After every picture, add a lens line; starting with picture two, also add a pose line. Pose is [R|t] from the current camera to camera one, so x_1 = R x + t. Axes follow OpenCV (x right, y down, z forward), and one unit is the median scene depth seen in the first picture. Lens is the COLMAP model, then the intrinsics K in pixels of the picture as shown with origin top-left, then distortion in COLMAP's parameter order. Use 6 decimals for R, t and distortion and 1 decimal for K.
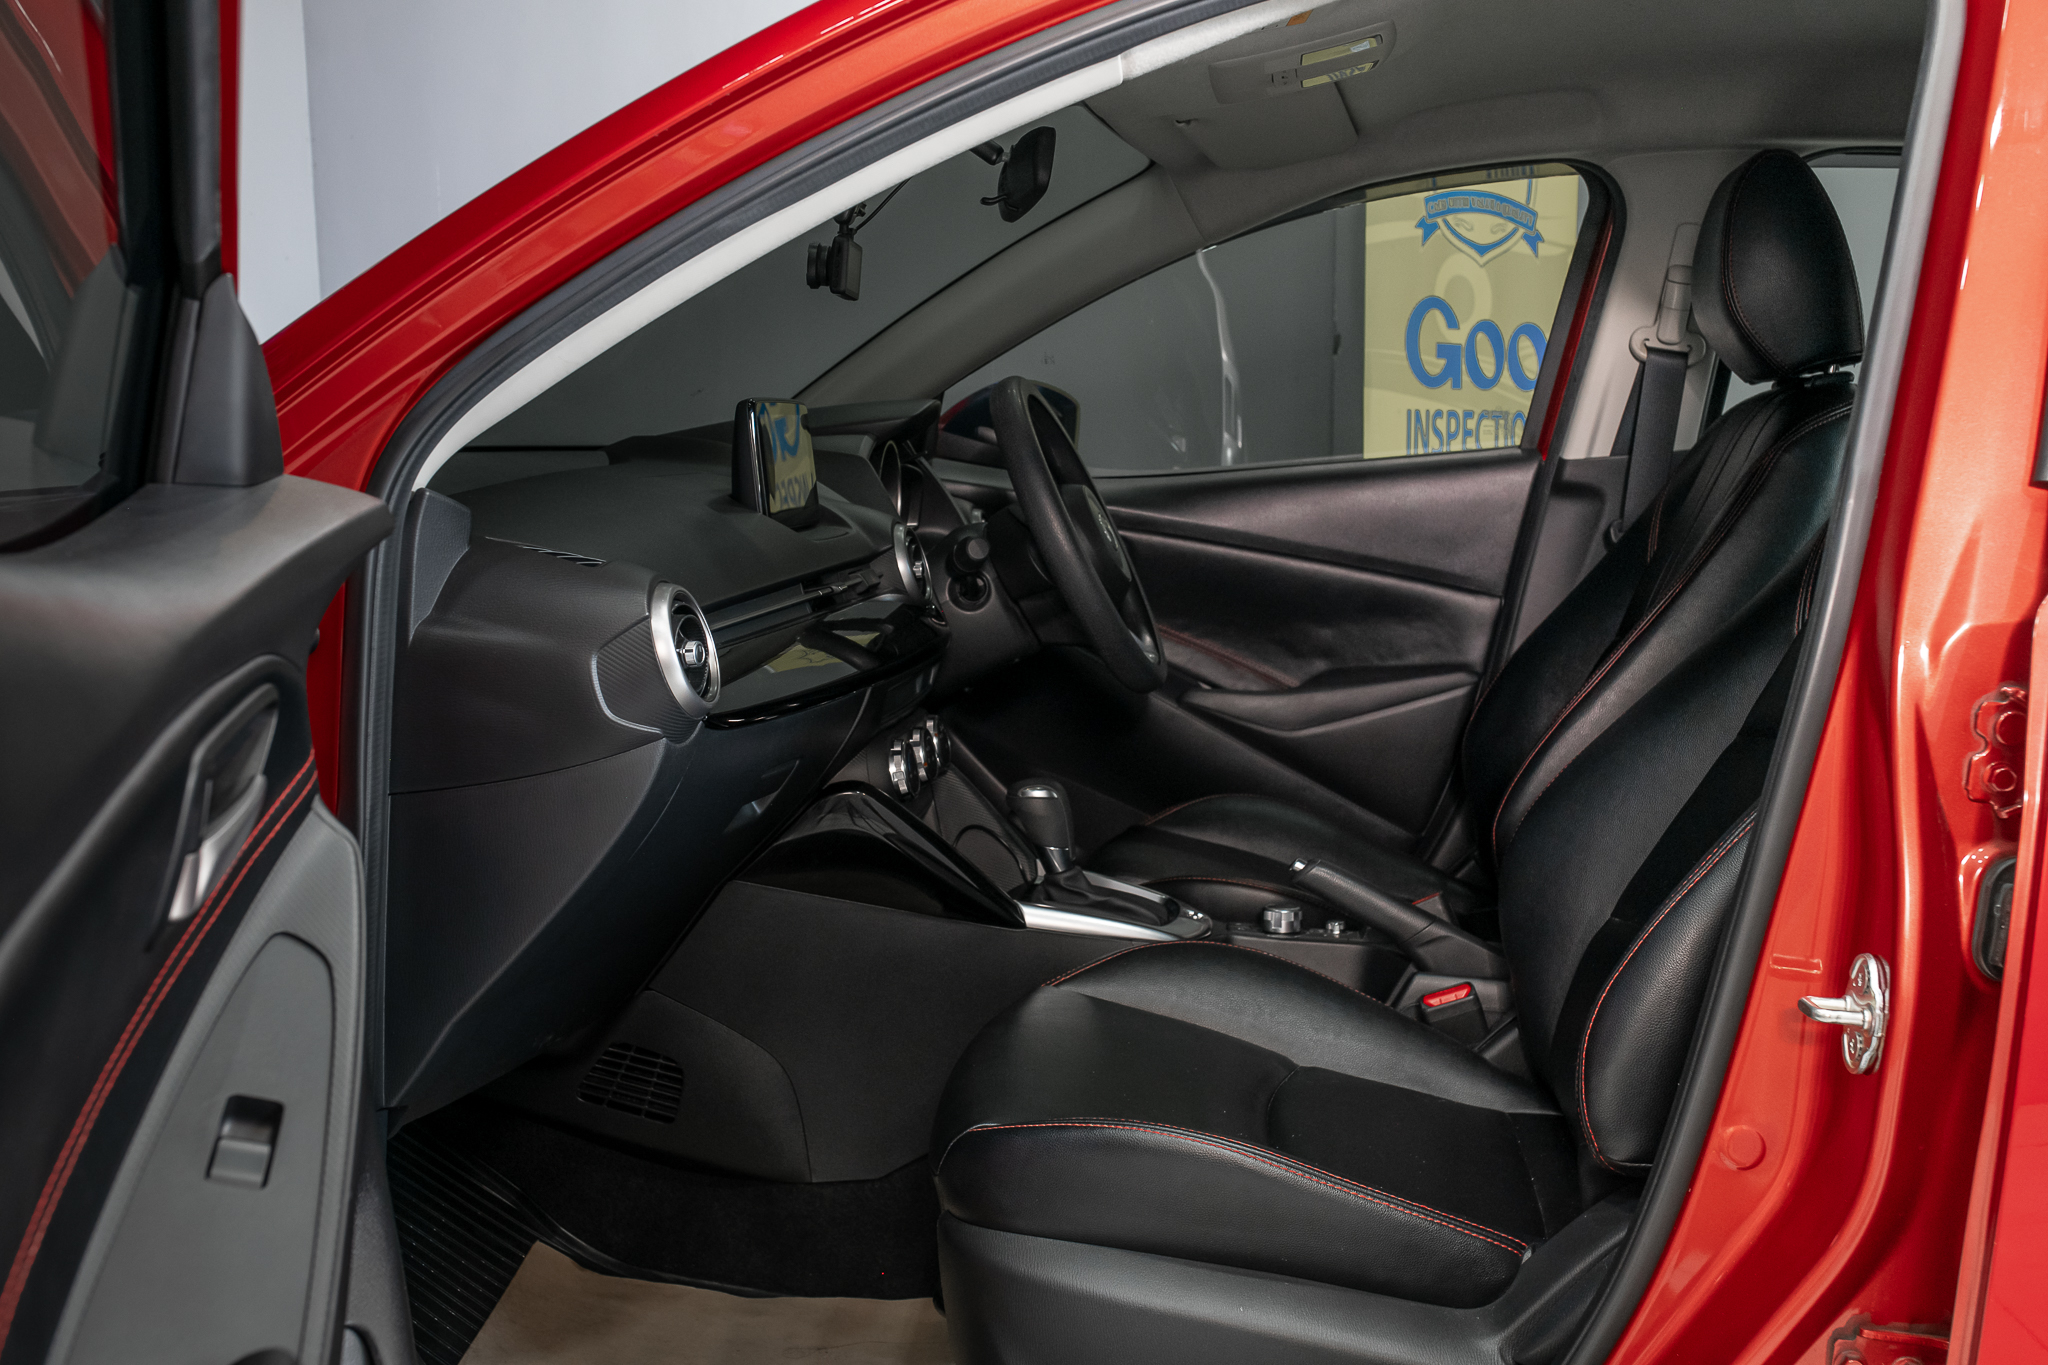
lens RADIAL K [[2078.9, 0, 1028.9], [0, 2078.9, 650.1], [0, 0, 1]] dist [0.083486, -0.031278]
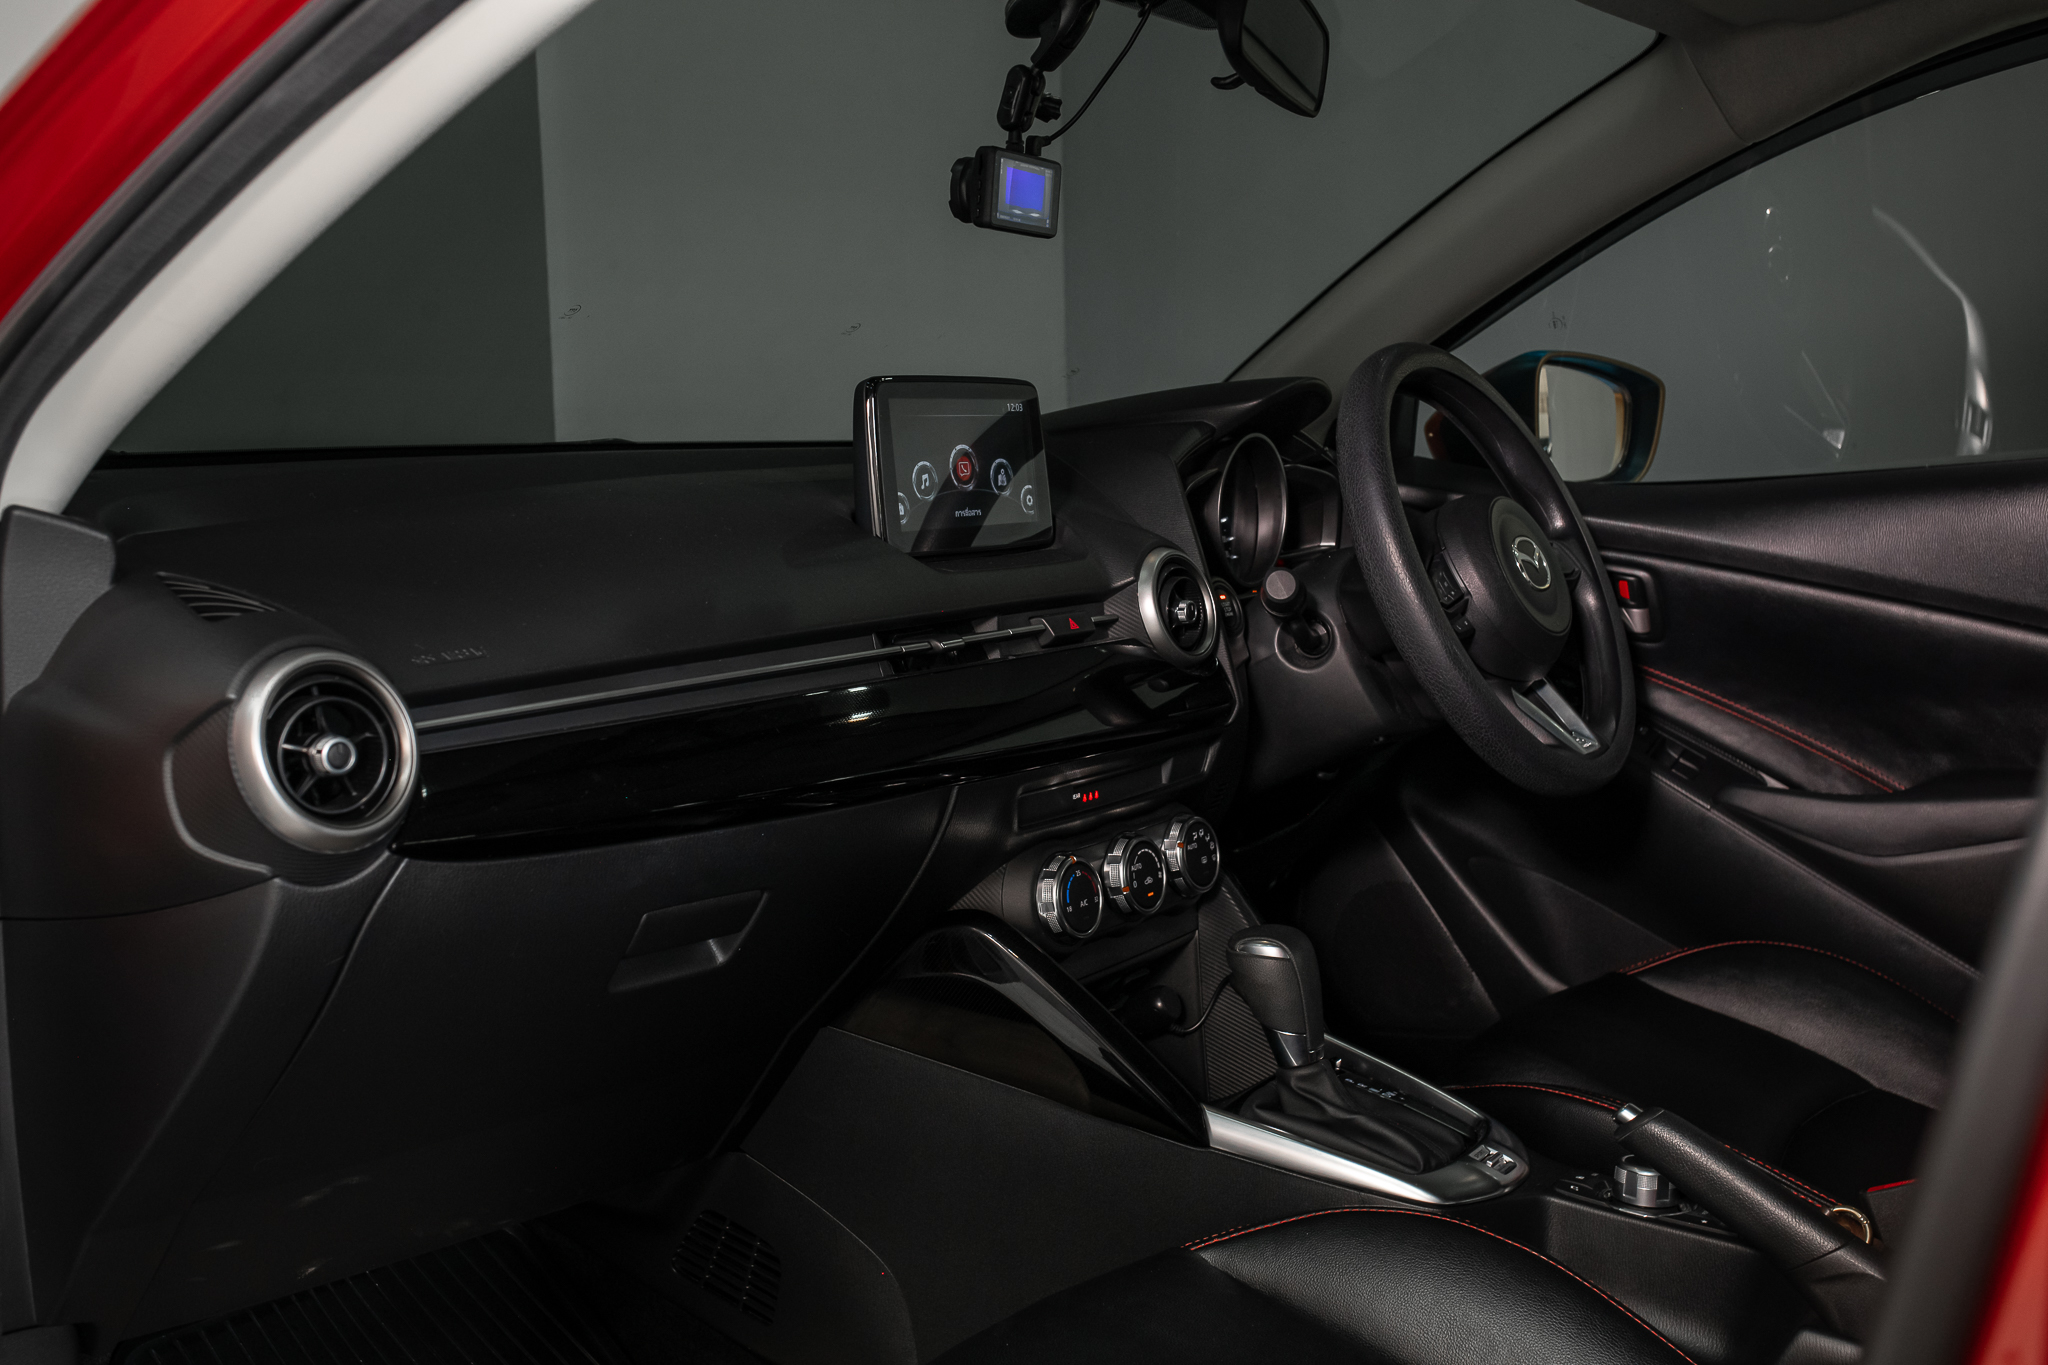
lens RADIAL K [[1978.0, 0, 1024.0], [0, 1978.0, 682.5], [0, 0, 1]] dist [-0.067151, -0.001699]
pose [[0.877881, 0.050823, -0.476175, 0.226173], [-0.039870, 0.998657, 0.033084, -0.035142], [0.477217, -0.010058, 0.878728, 0.377297]]
